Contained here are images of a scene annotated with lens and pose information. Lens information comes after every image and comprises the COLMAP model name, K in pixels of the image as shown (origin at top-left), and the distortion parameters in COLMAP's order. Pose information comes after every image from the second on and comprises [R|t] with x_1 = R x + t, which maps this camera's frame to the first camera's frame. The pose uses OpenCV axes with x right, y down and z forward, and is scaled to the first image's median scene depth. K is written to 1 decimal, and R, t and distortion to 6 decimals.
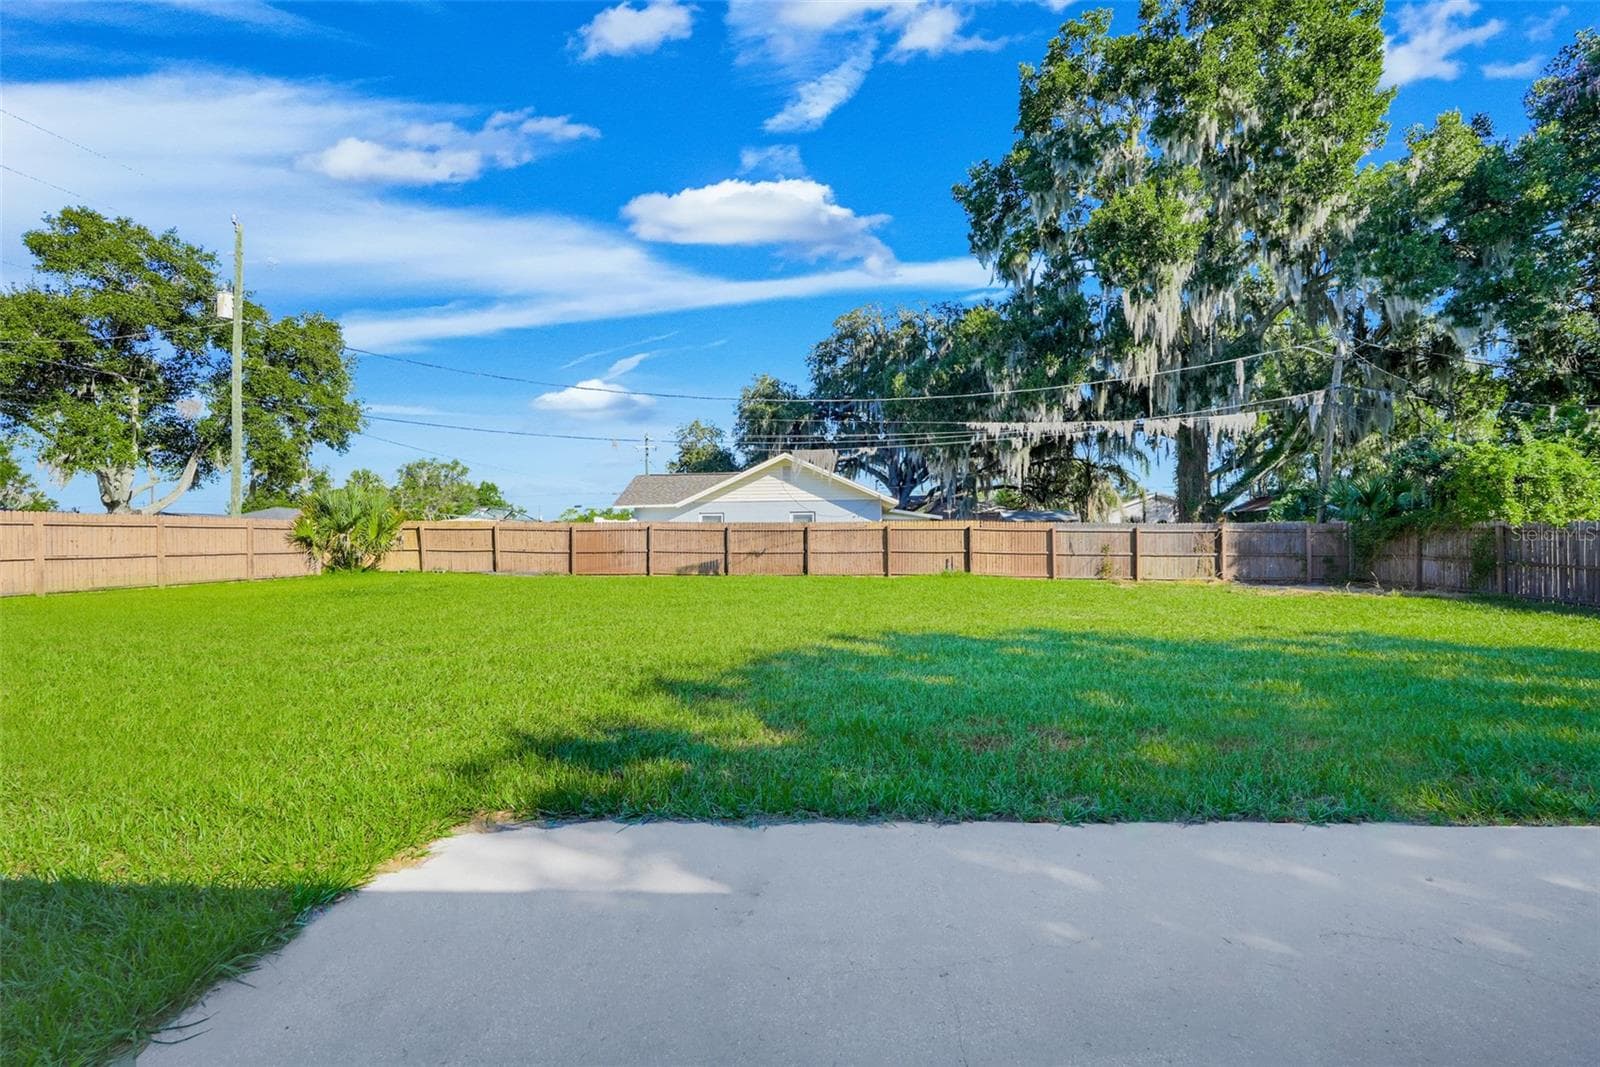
lens RADIAL K [[713.7, 0, 803.3], [0, 713.7, 532.9], [0, 0, 1]] dist [-0.000816, 0.000058]
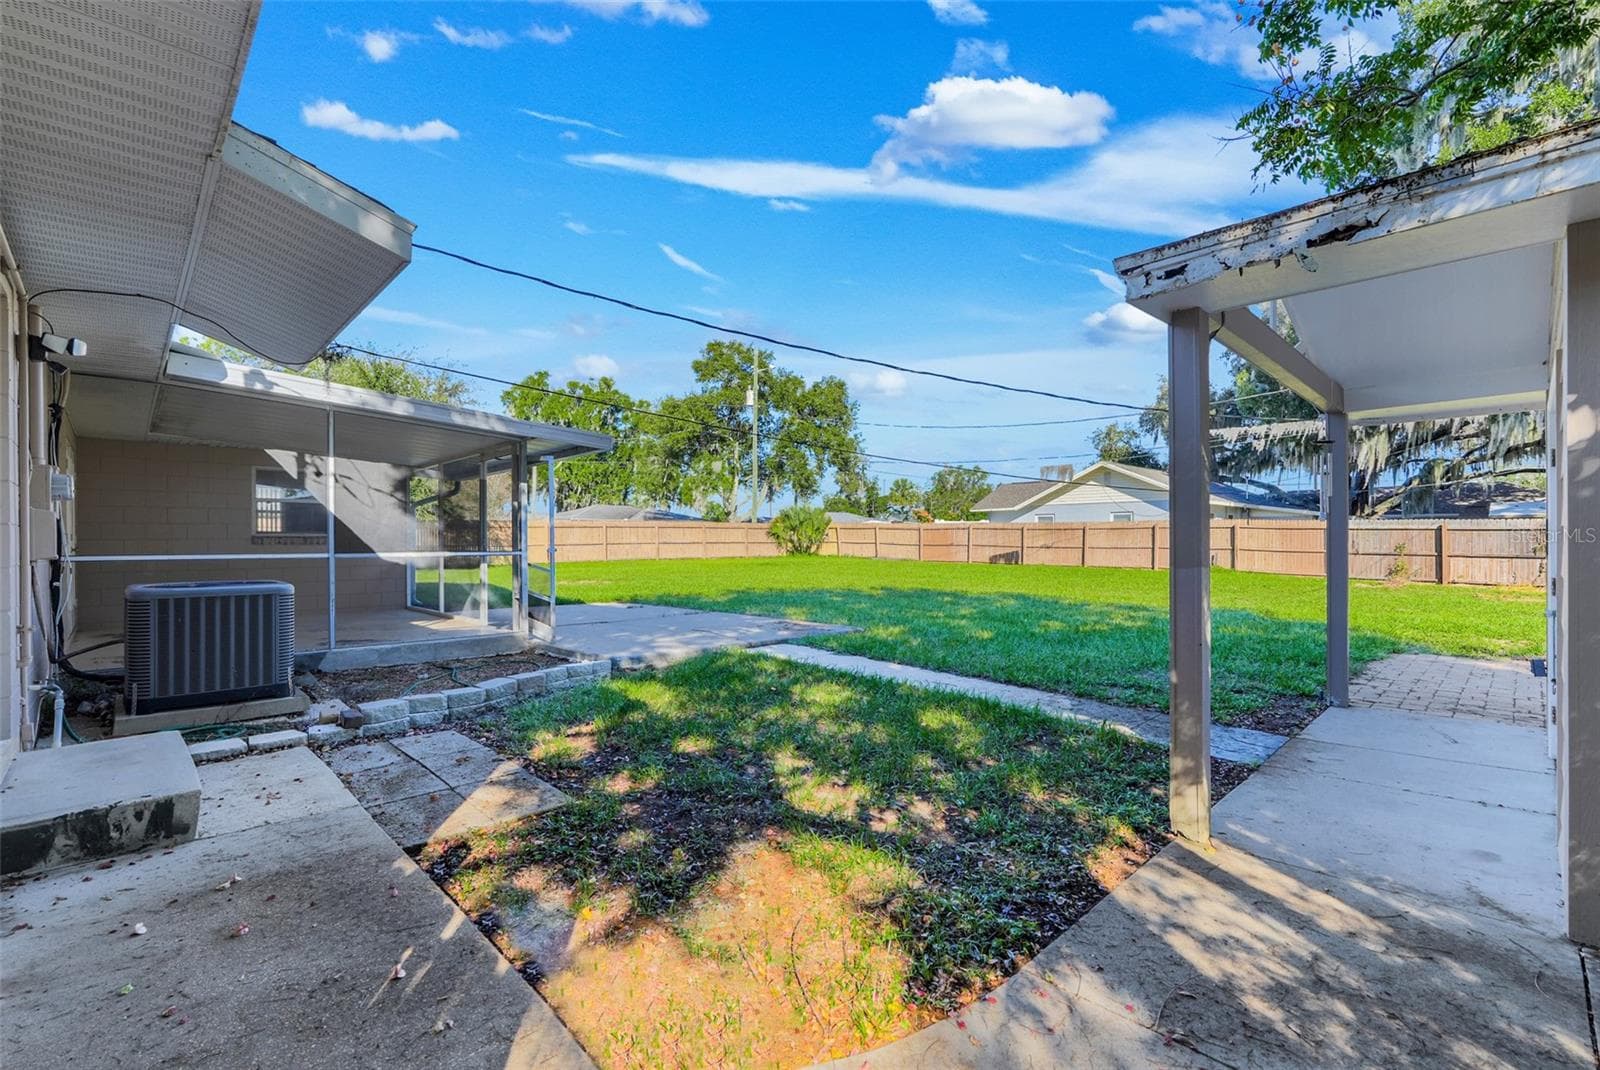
lens RADIAL K [[713.7, 0, 803.3], [0, 713.7, 534.4], [0, 0, 1]] dist [-0.000816, 0.000058]
pose [[0.744629, 0.003078, -0.667472, 0.387312], [0.001304, 0.999981, 0.006066, -0.001963], [0.667477, -0.005387, 0.744611, -0.179552]]
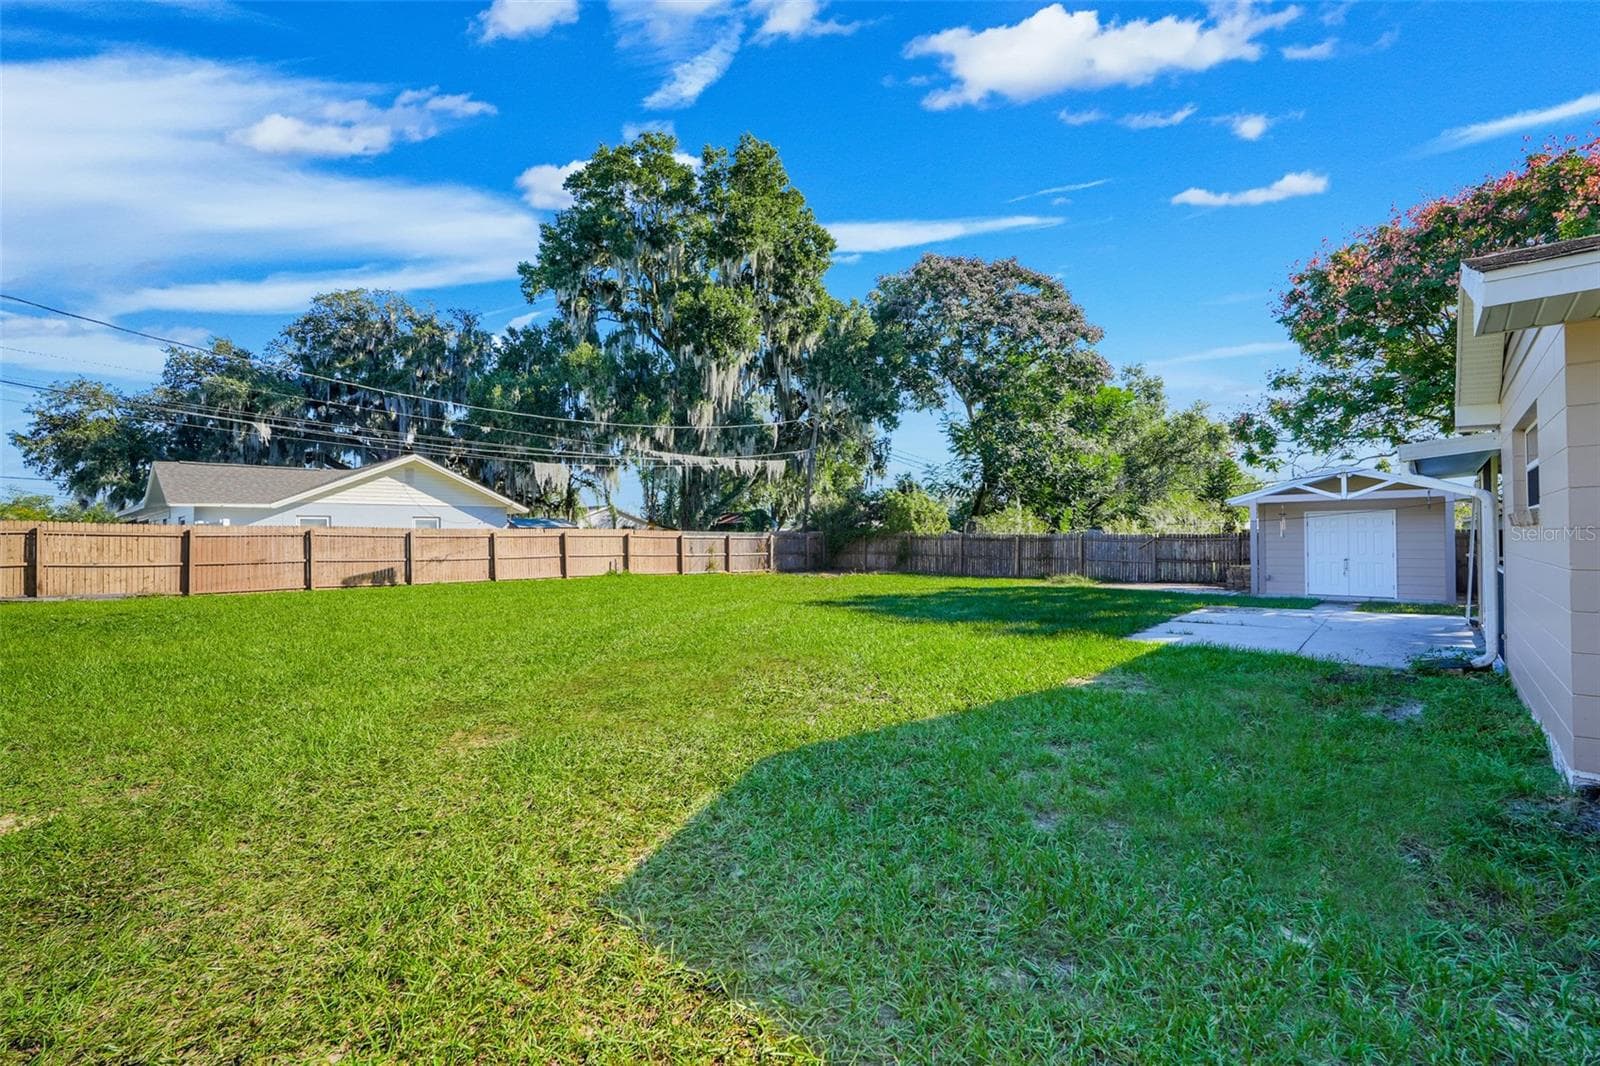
lens RADIAL K [[701.4, 0, 800.0], [0, 701.4, 533.0], [0, 0, 1]] dist [-0.000656, 0.000015]
pose [[0.630885, 0.005080, 0.775860, -0.426837], [-0.001604, 0.999985, -0.005243, -0.004252], [-0.775875, 0.002063, 0.630883, 0.016791]]
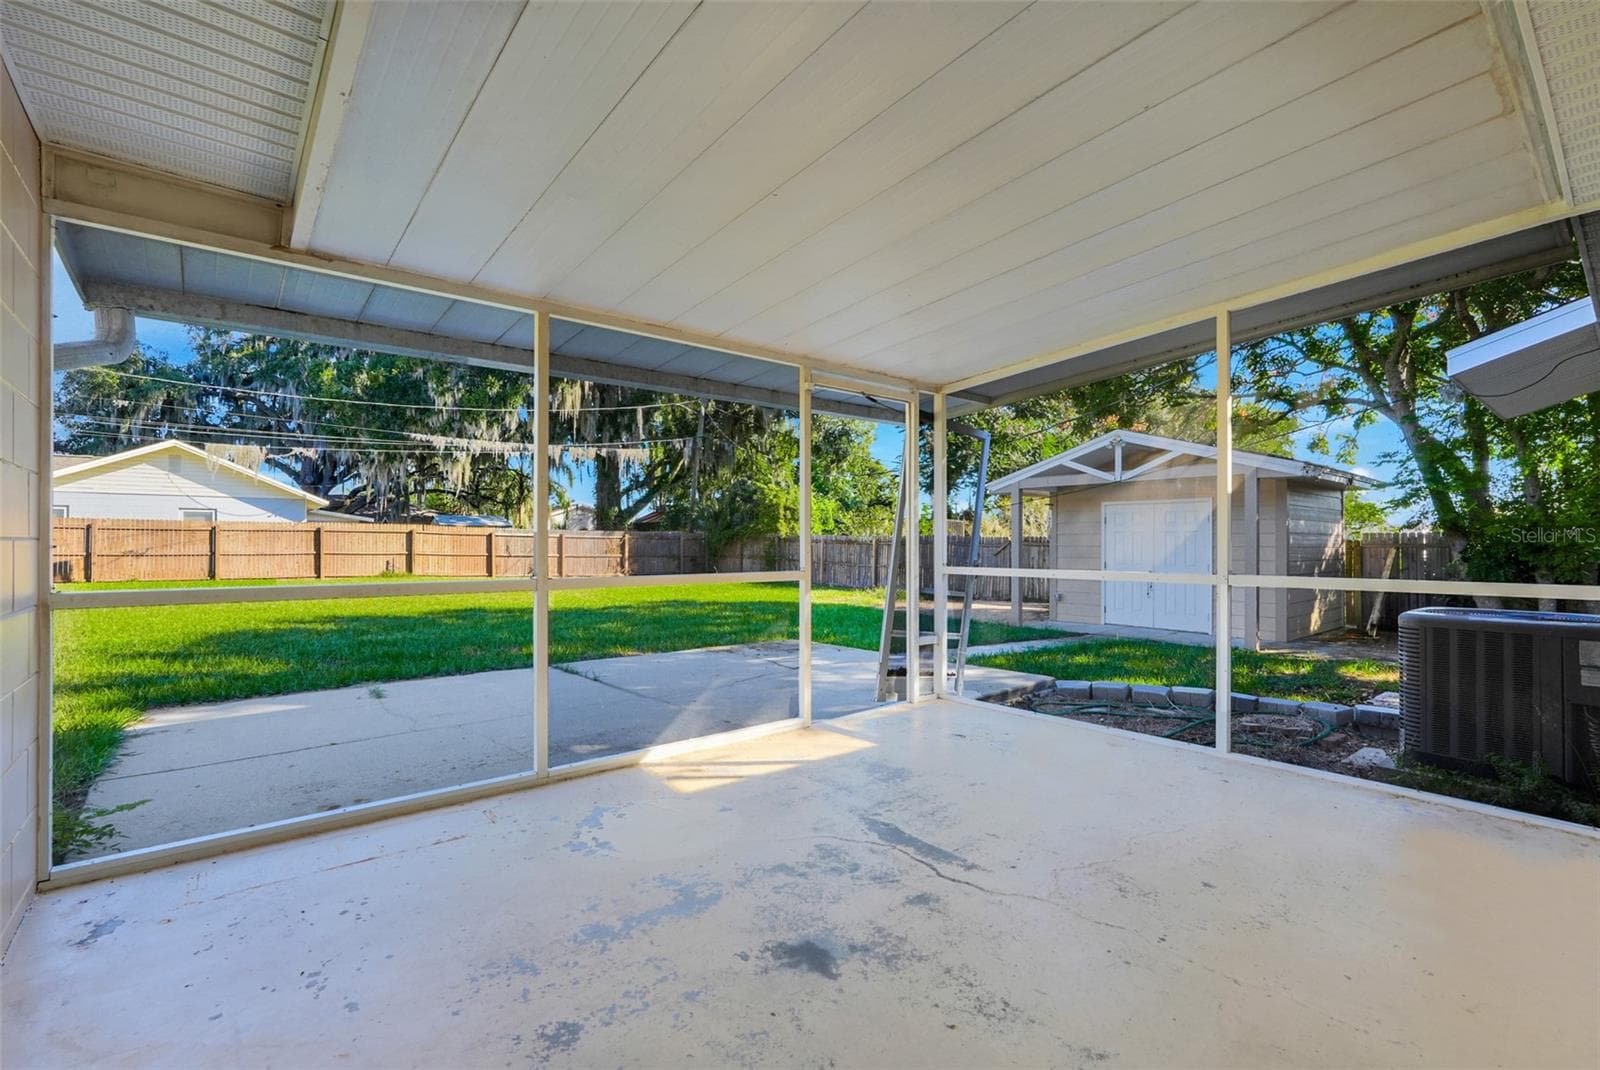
lens RADIAL K [[713.7, 0, 803.3], [0, 713.7, 534.4], [0, 0, 1]] dist [-0.000816, 0.000058]
pose [[0.725121, 0.017414, 0.688402, -0.065508], [-0.013874, 0.999847, -0.010678, 0.000925], [-0.688482, -0.001808, 0.725251, -0.149032]]
